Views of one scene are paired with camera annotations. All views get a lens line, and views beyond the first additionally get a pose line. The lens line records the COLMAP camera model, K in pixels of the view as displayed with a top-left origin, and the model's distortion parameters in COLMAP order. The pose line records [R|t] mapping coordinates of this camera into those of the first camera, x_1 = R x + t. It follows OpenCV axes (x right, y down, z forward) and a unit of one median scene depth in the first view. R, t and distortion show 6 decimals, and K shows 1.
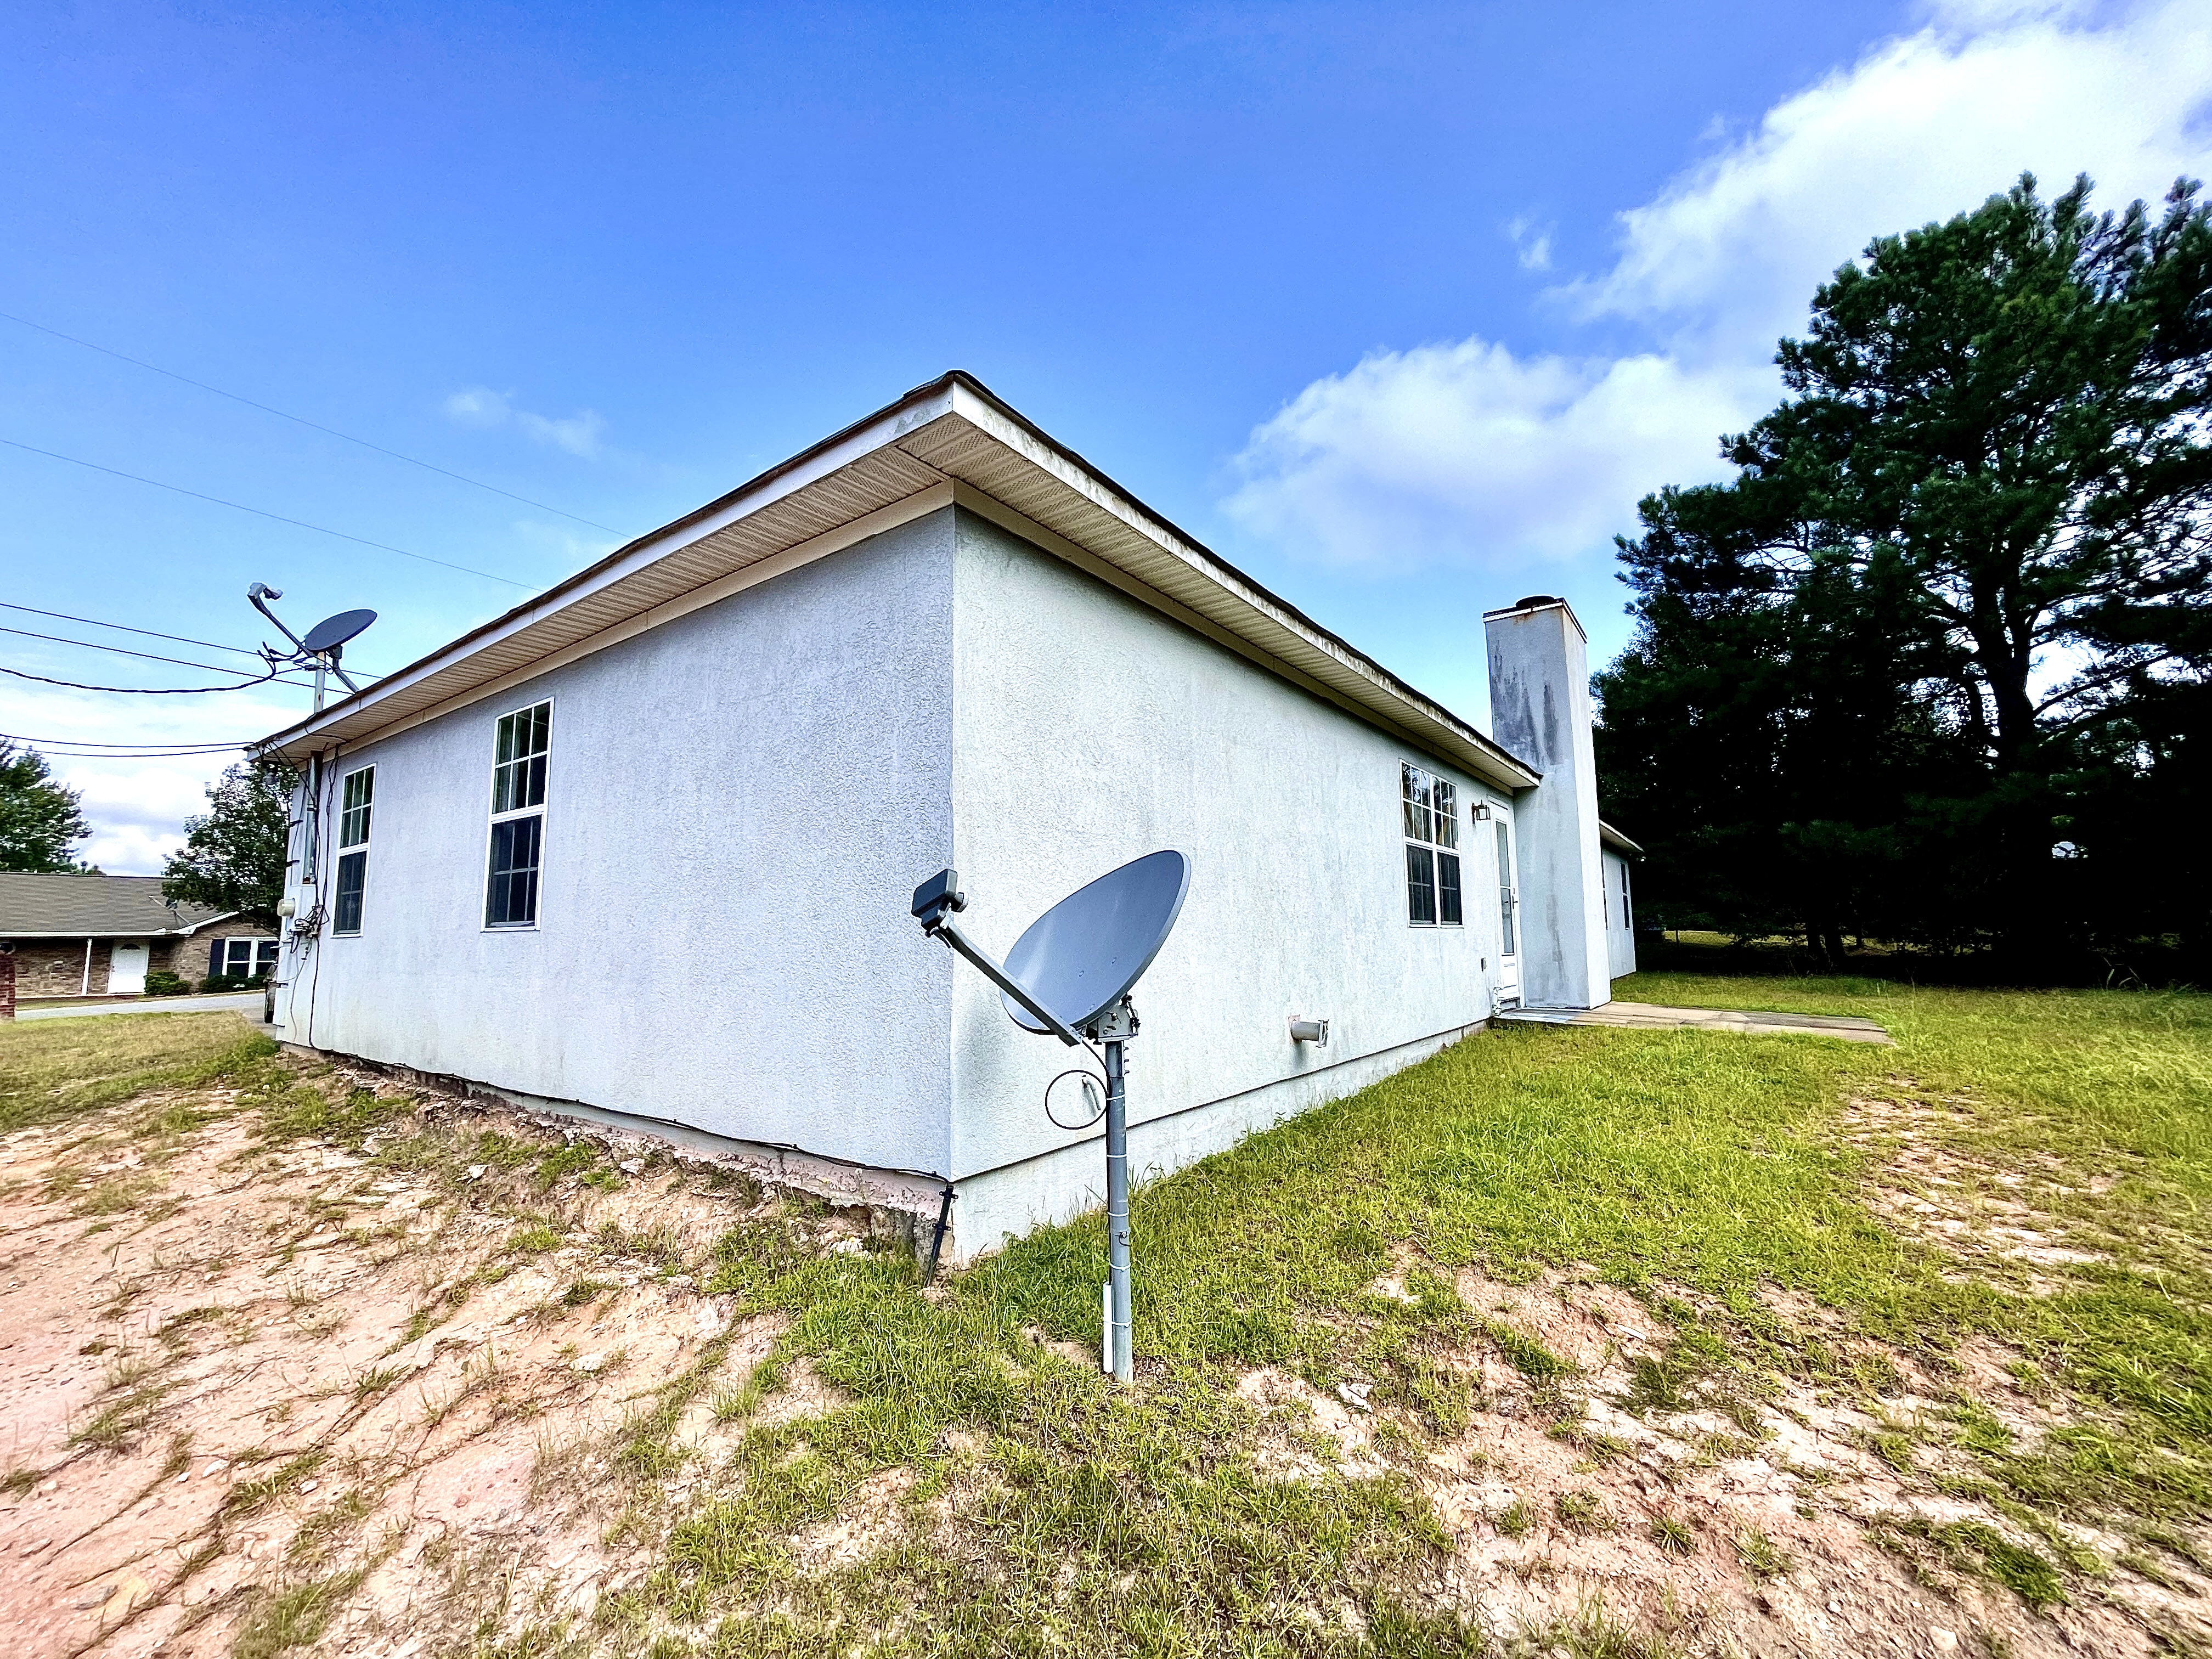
lens RADIAL K [[891.9, 0, 1101.4], [0, 891.9, 838.9], [0, 0, 1]] dist [0.001763, -0.000840]
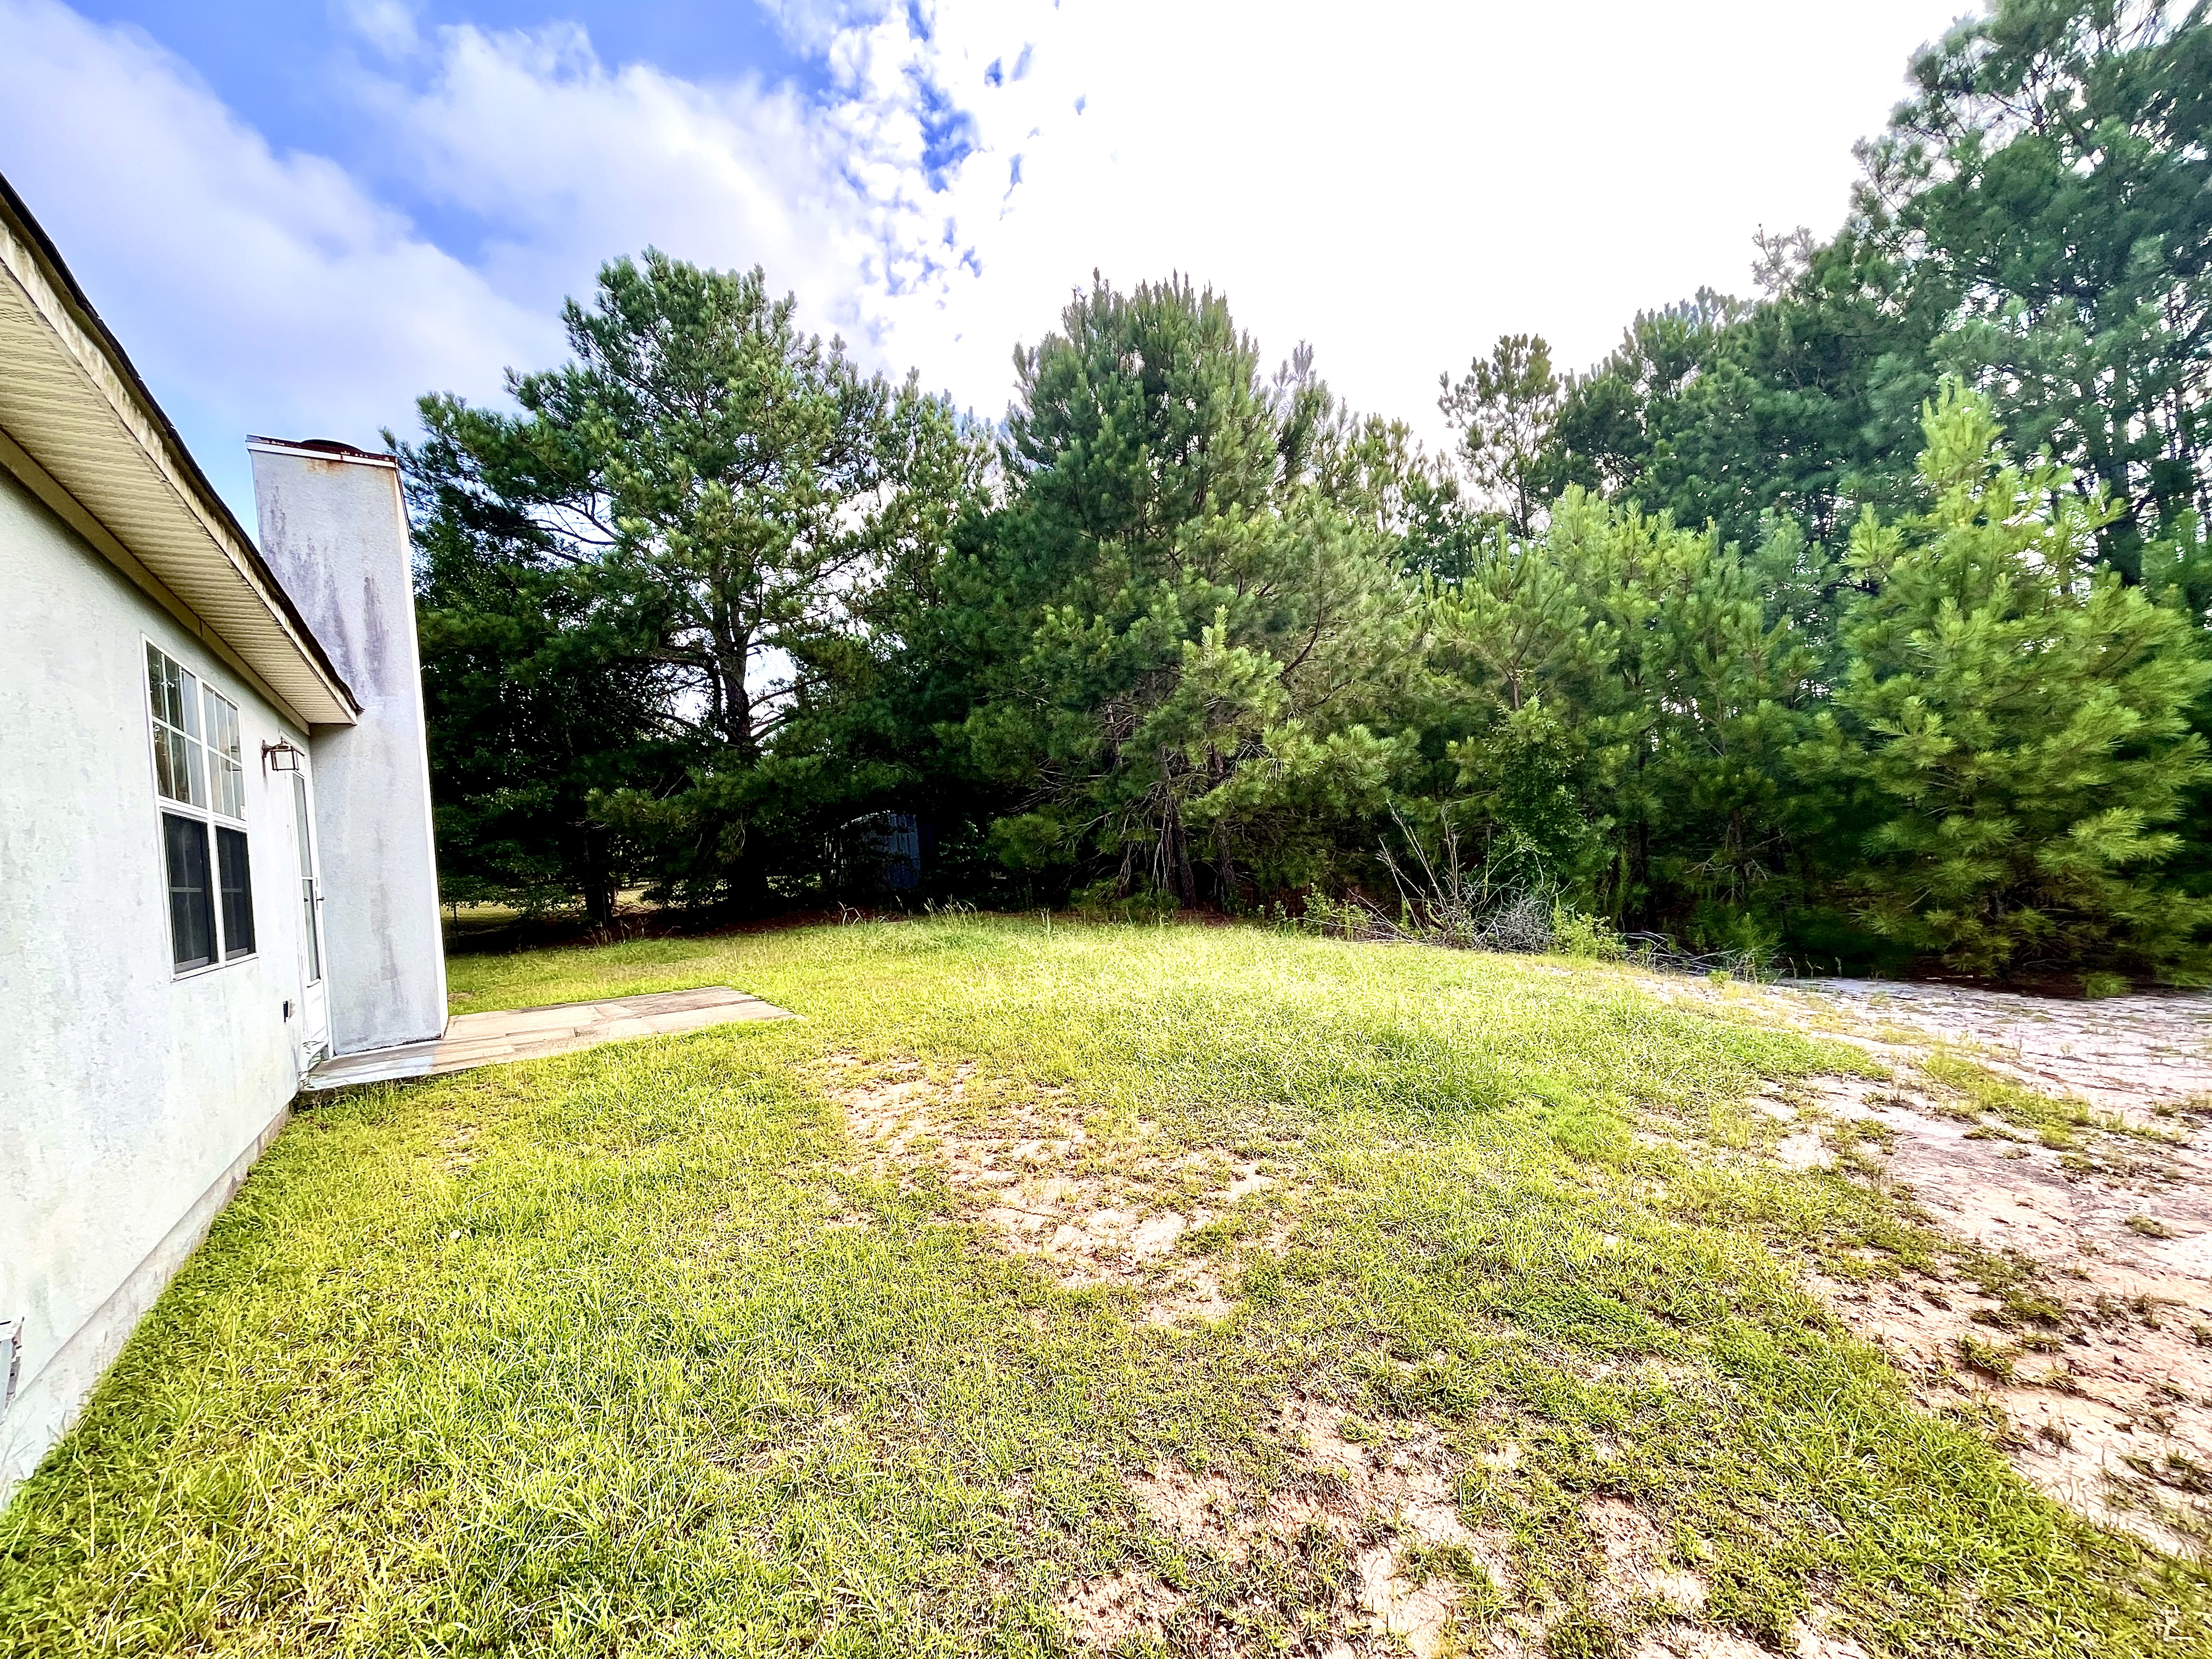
lens RADIAL K [[891.9, 0, 1090.9], [0, 891.9, 829.7], [0, 0, 1]] dist [0.001763, -0.000840]
pose [[0.325908, -0.008249, 0.945365, 0.019122], [-0.019641, 0.999687, 0.015494, -0.000497], [-0.945197, -0.023618, 0.325644, 0.152063]]
